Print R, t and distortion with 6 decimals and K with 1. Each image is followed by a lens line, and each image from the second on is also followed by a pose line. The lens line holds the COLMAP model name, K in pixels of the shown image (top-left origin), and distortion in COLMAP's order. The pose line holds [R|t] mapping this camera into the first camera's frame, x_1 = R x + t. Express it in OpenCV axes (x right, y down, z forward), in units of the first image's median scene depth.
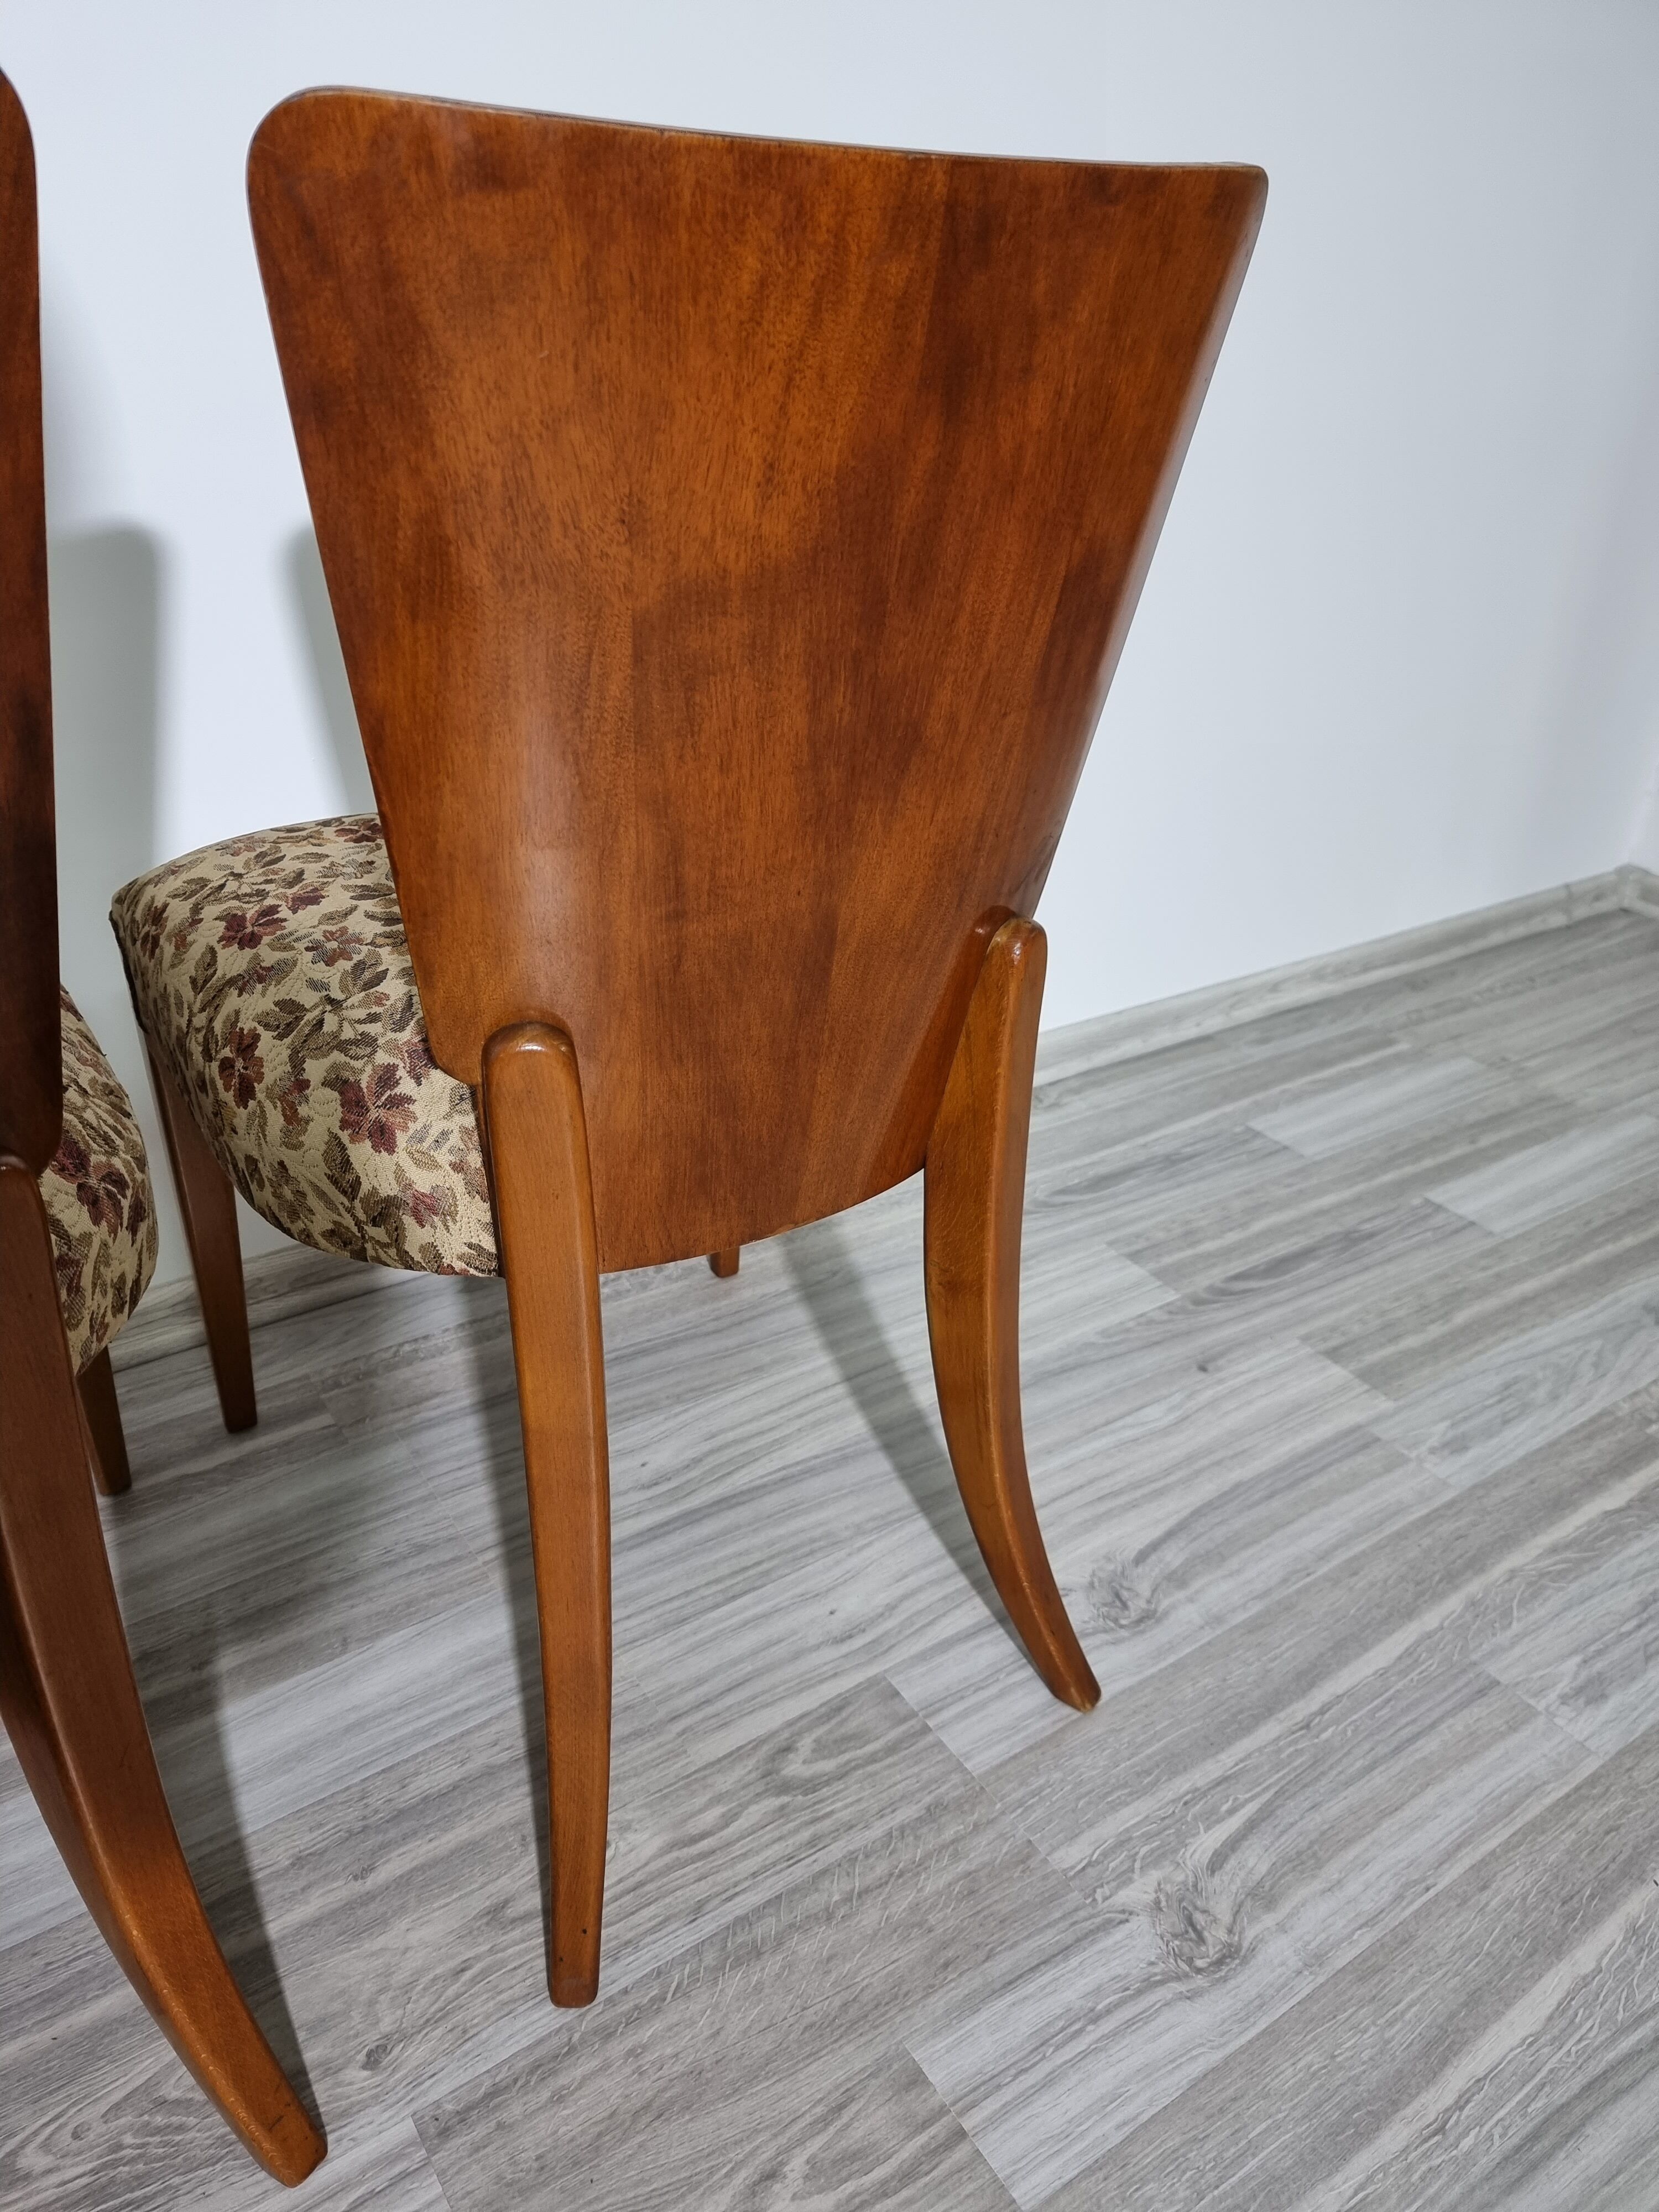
lens RADIAL K [[1541.9, 0, 839.3], [0, 1541.9, 1106.5], [0, 0, 1]] dist [0.071589, -0.061279]
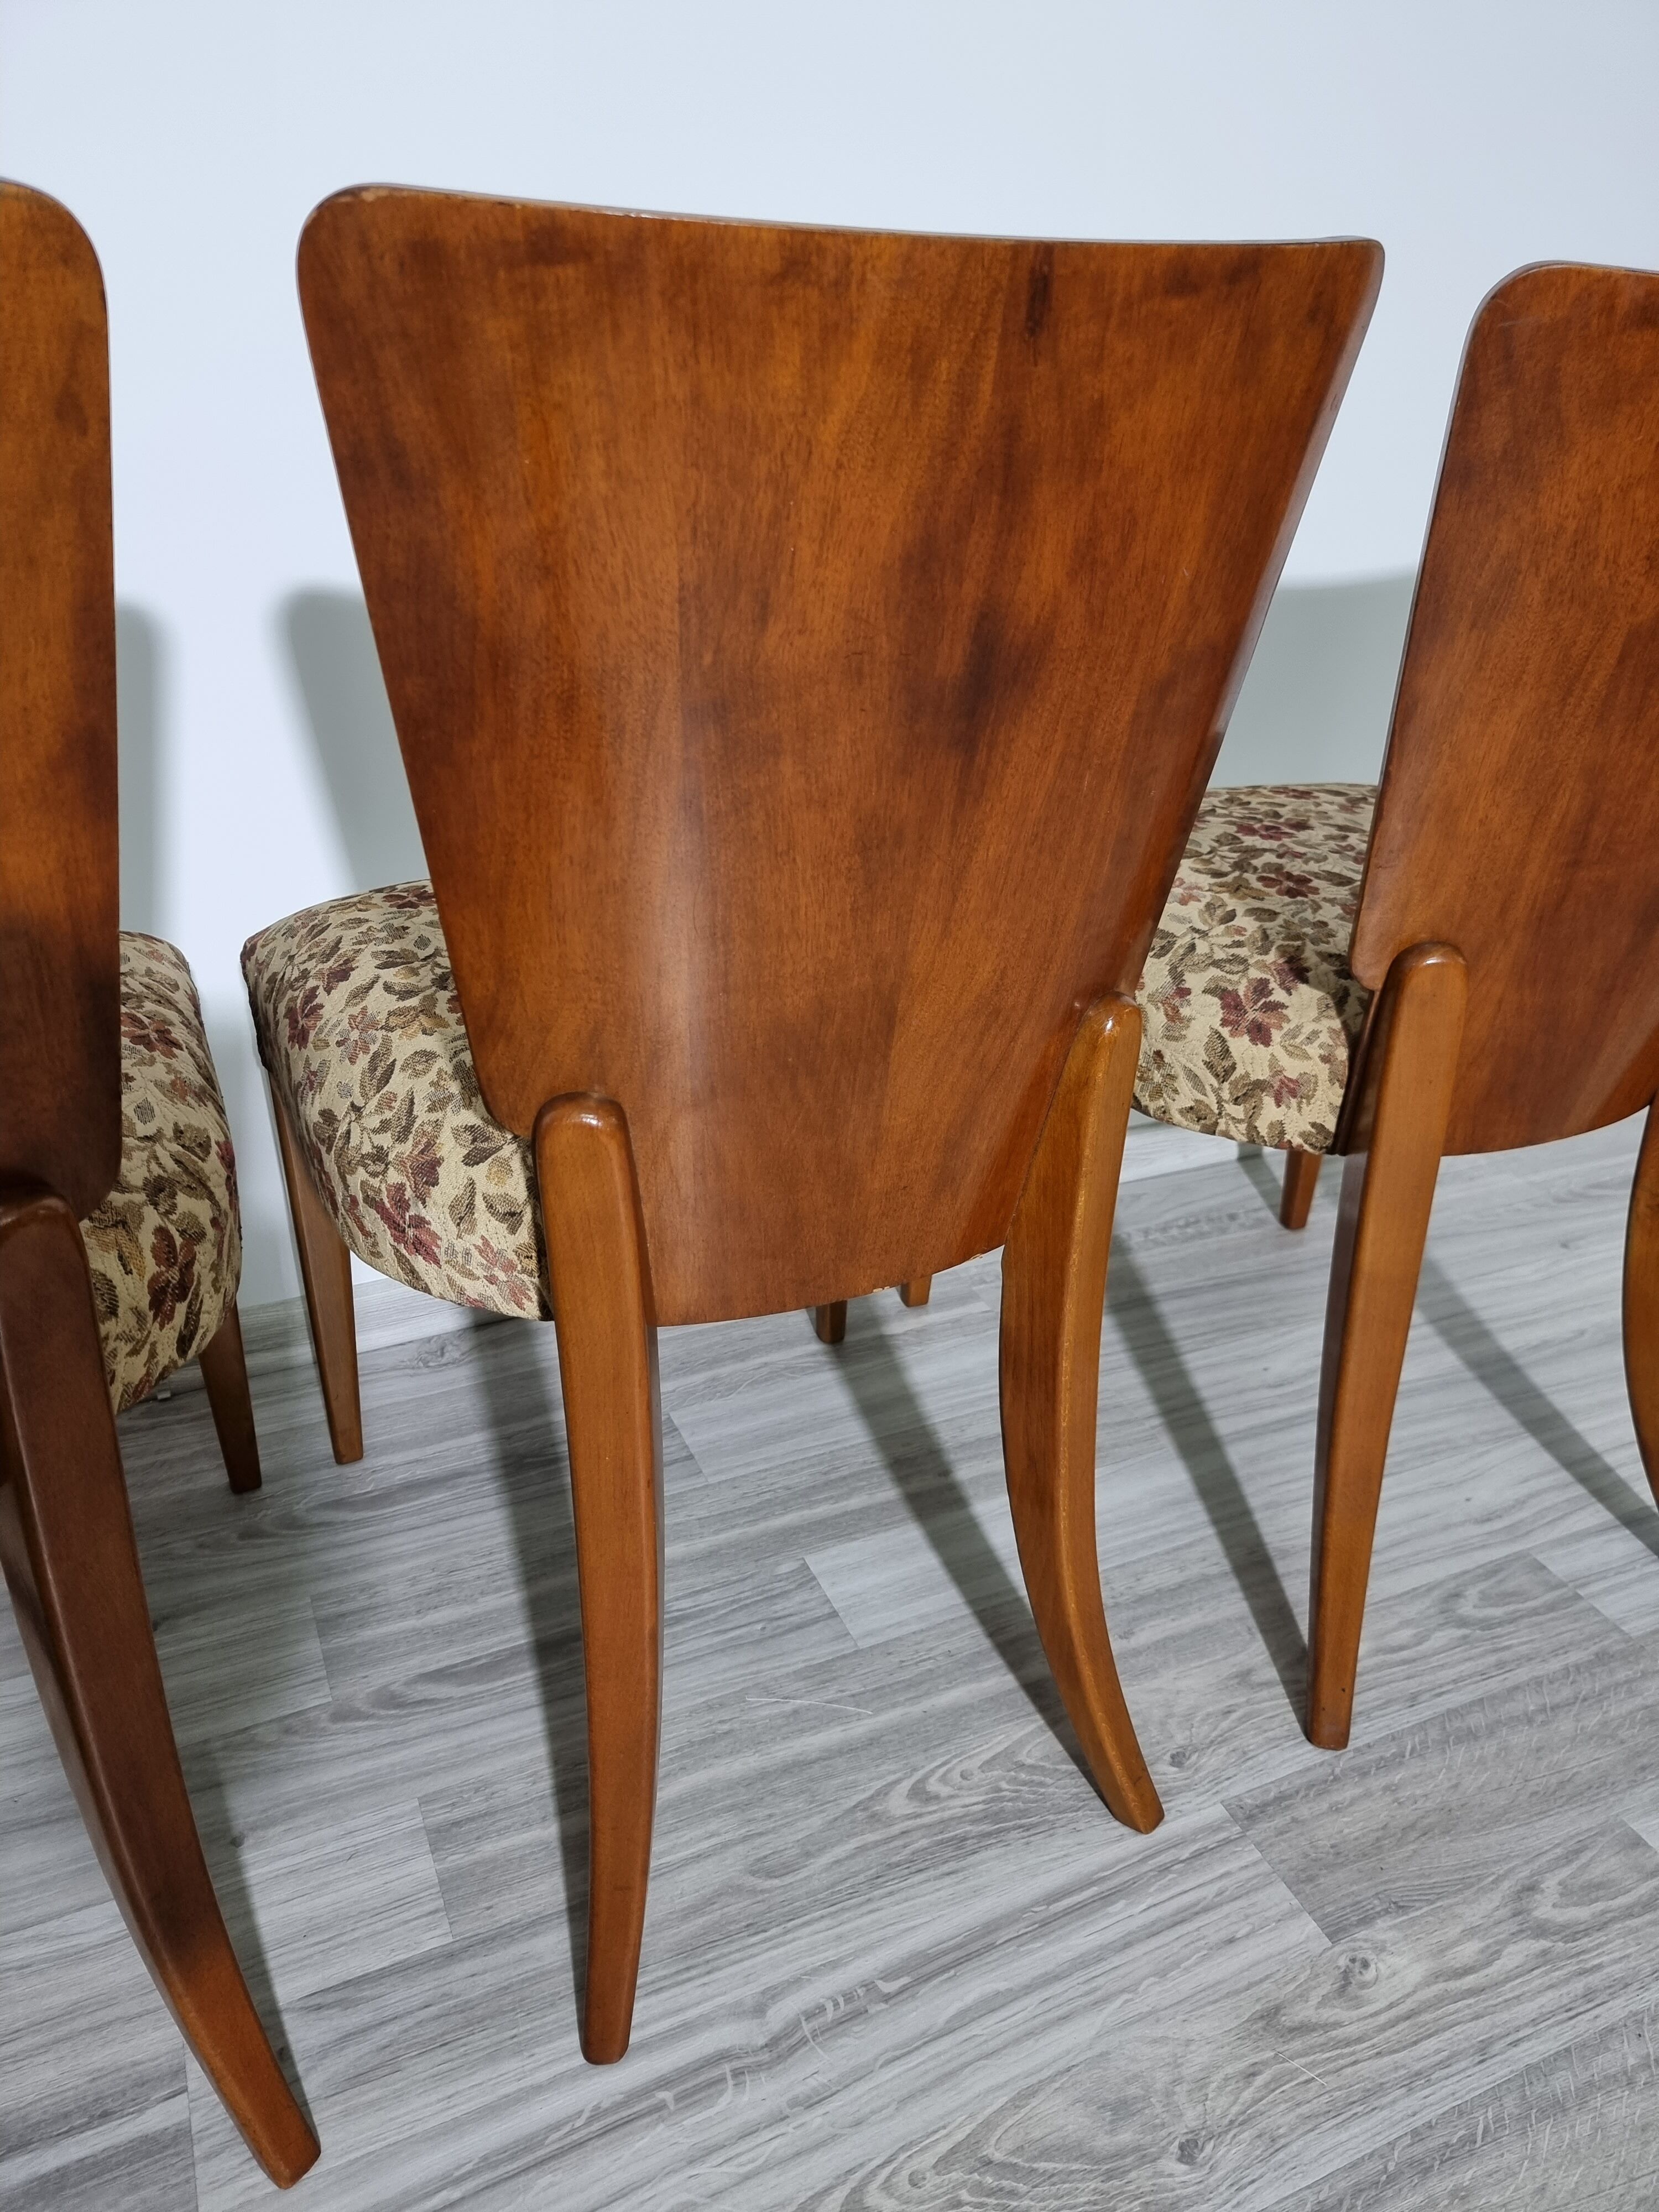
lens RADIAL K [[1541.9, 0, 843.4], [0, 1541.9, 1111.7], [0, 0, 1]] dist [0.071589, -0.061279]
pose [[0.987347, 0.077271, -0.138472, -0.430856], [-0.082106, 0.996186, -0.029539, 0.144103], [0.135662, 0.040534, 0.989926, -0.306311]]
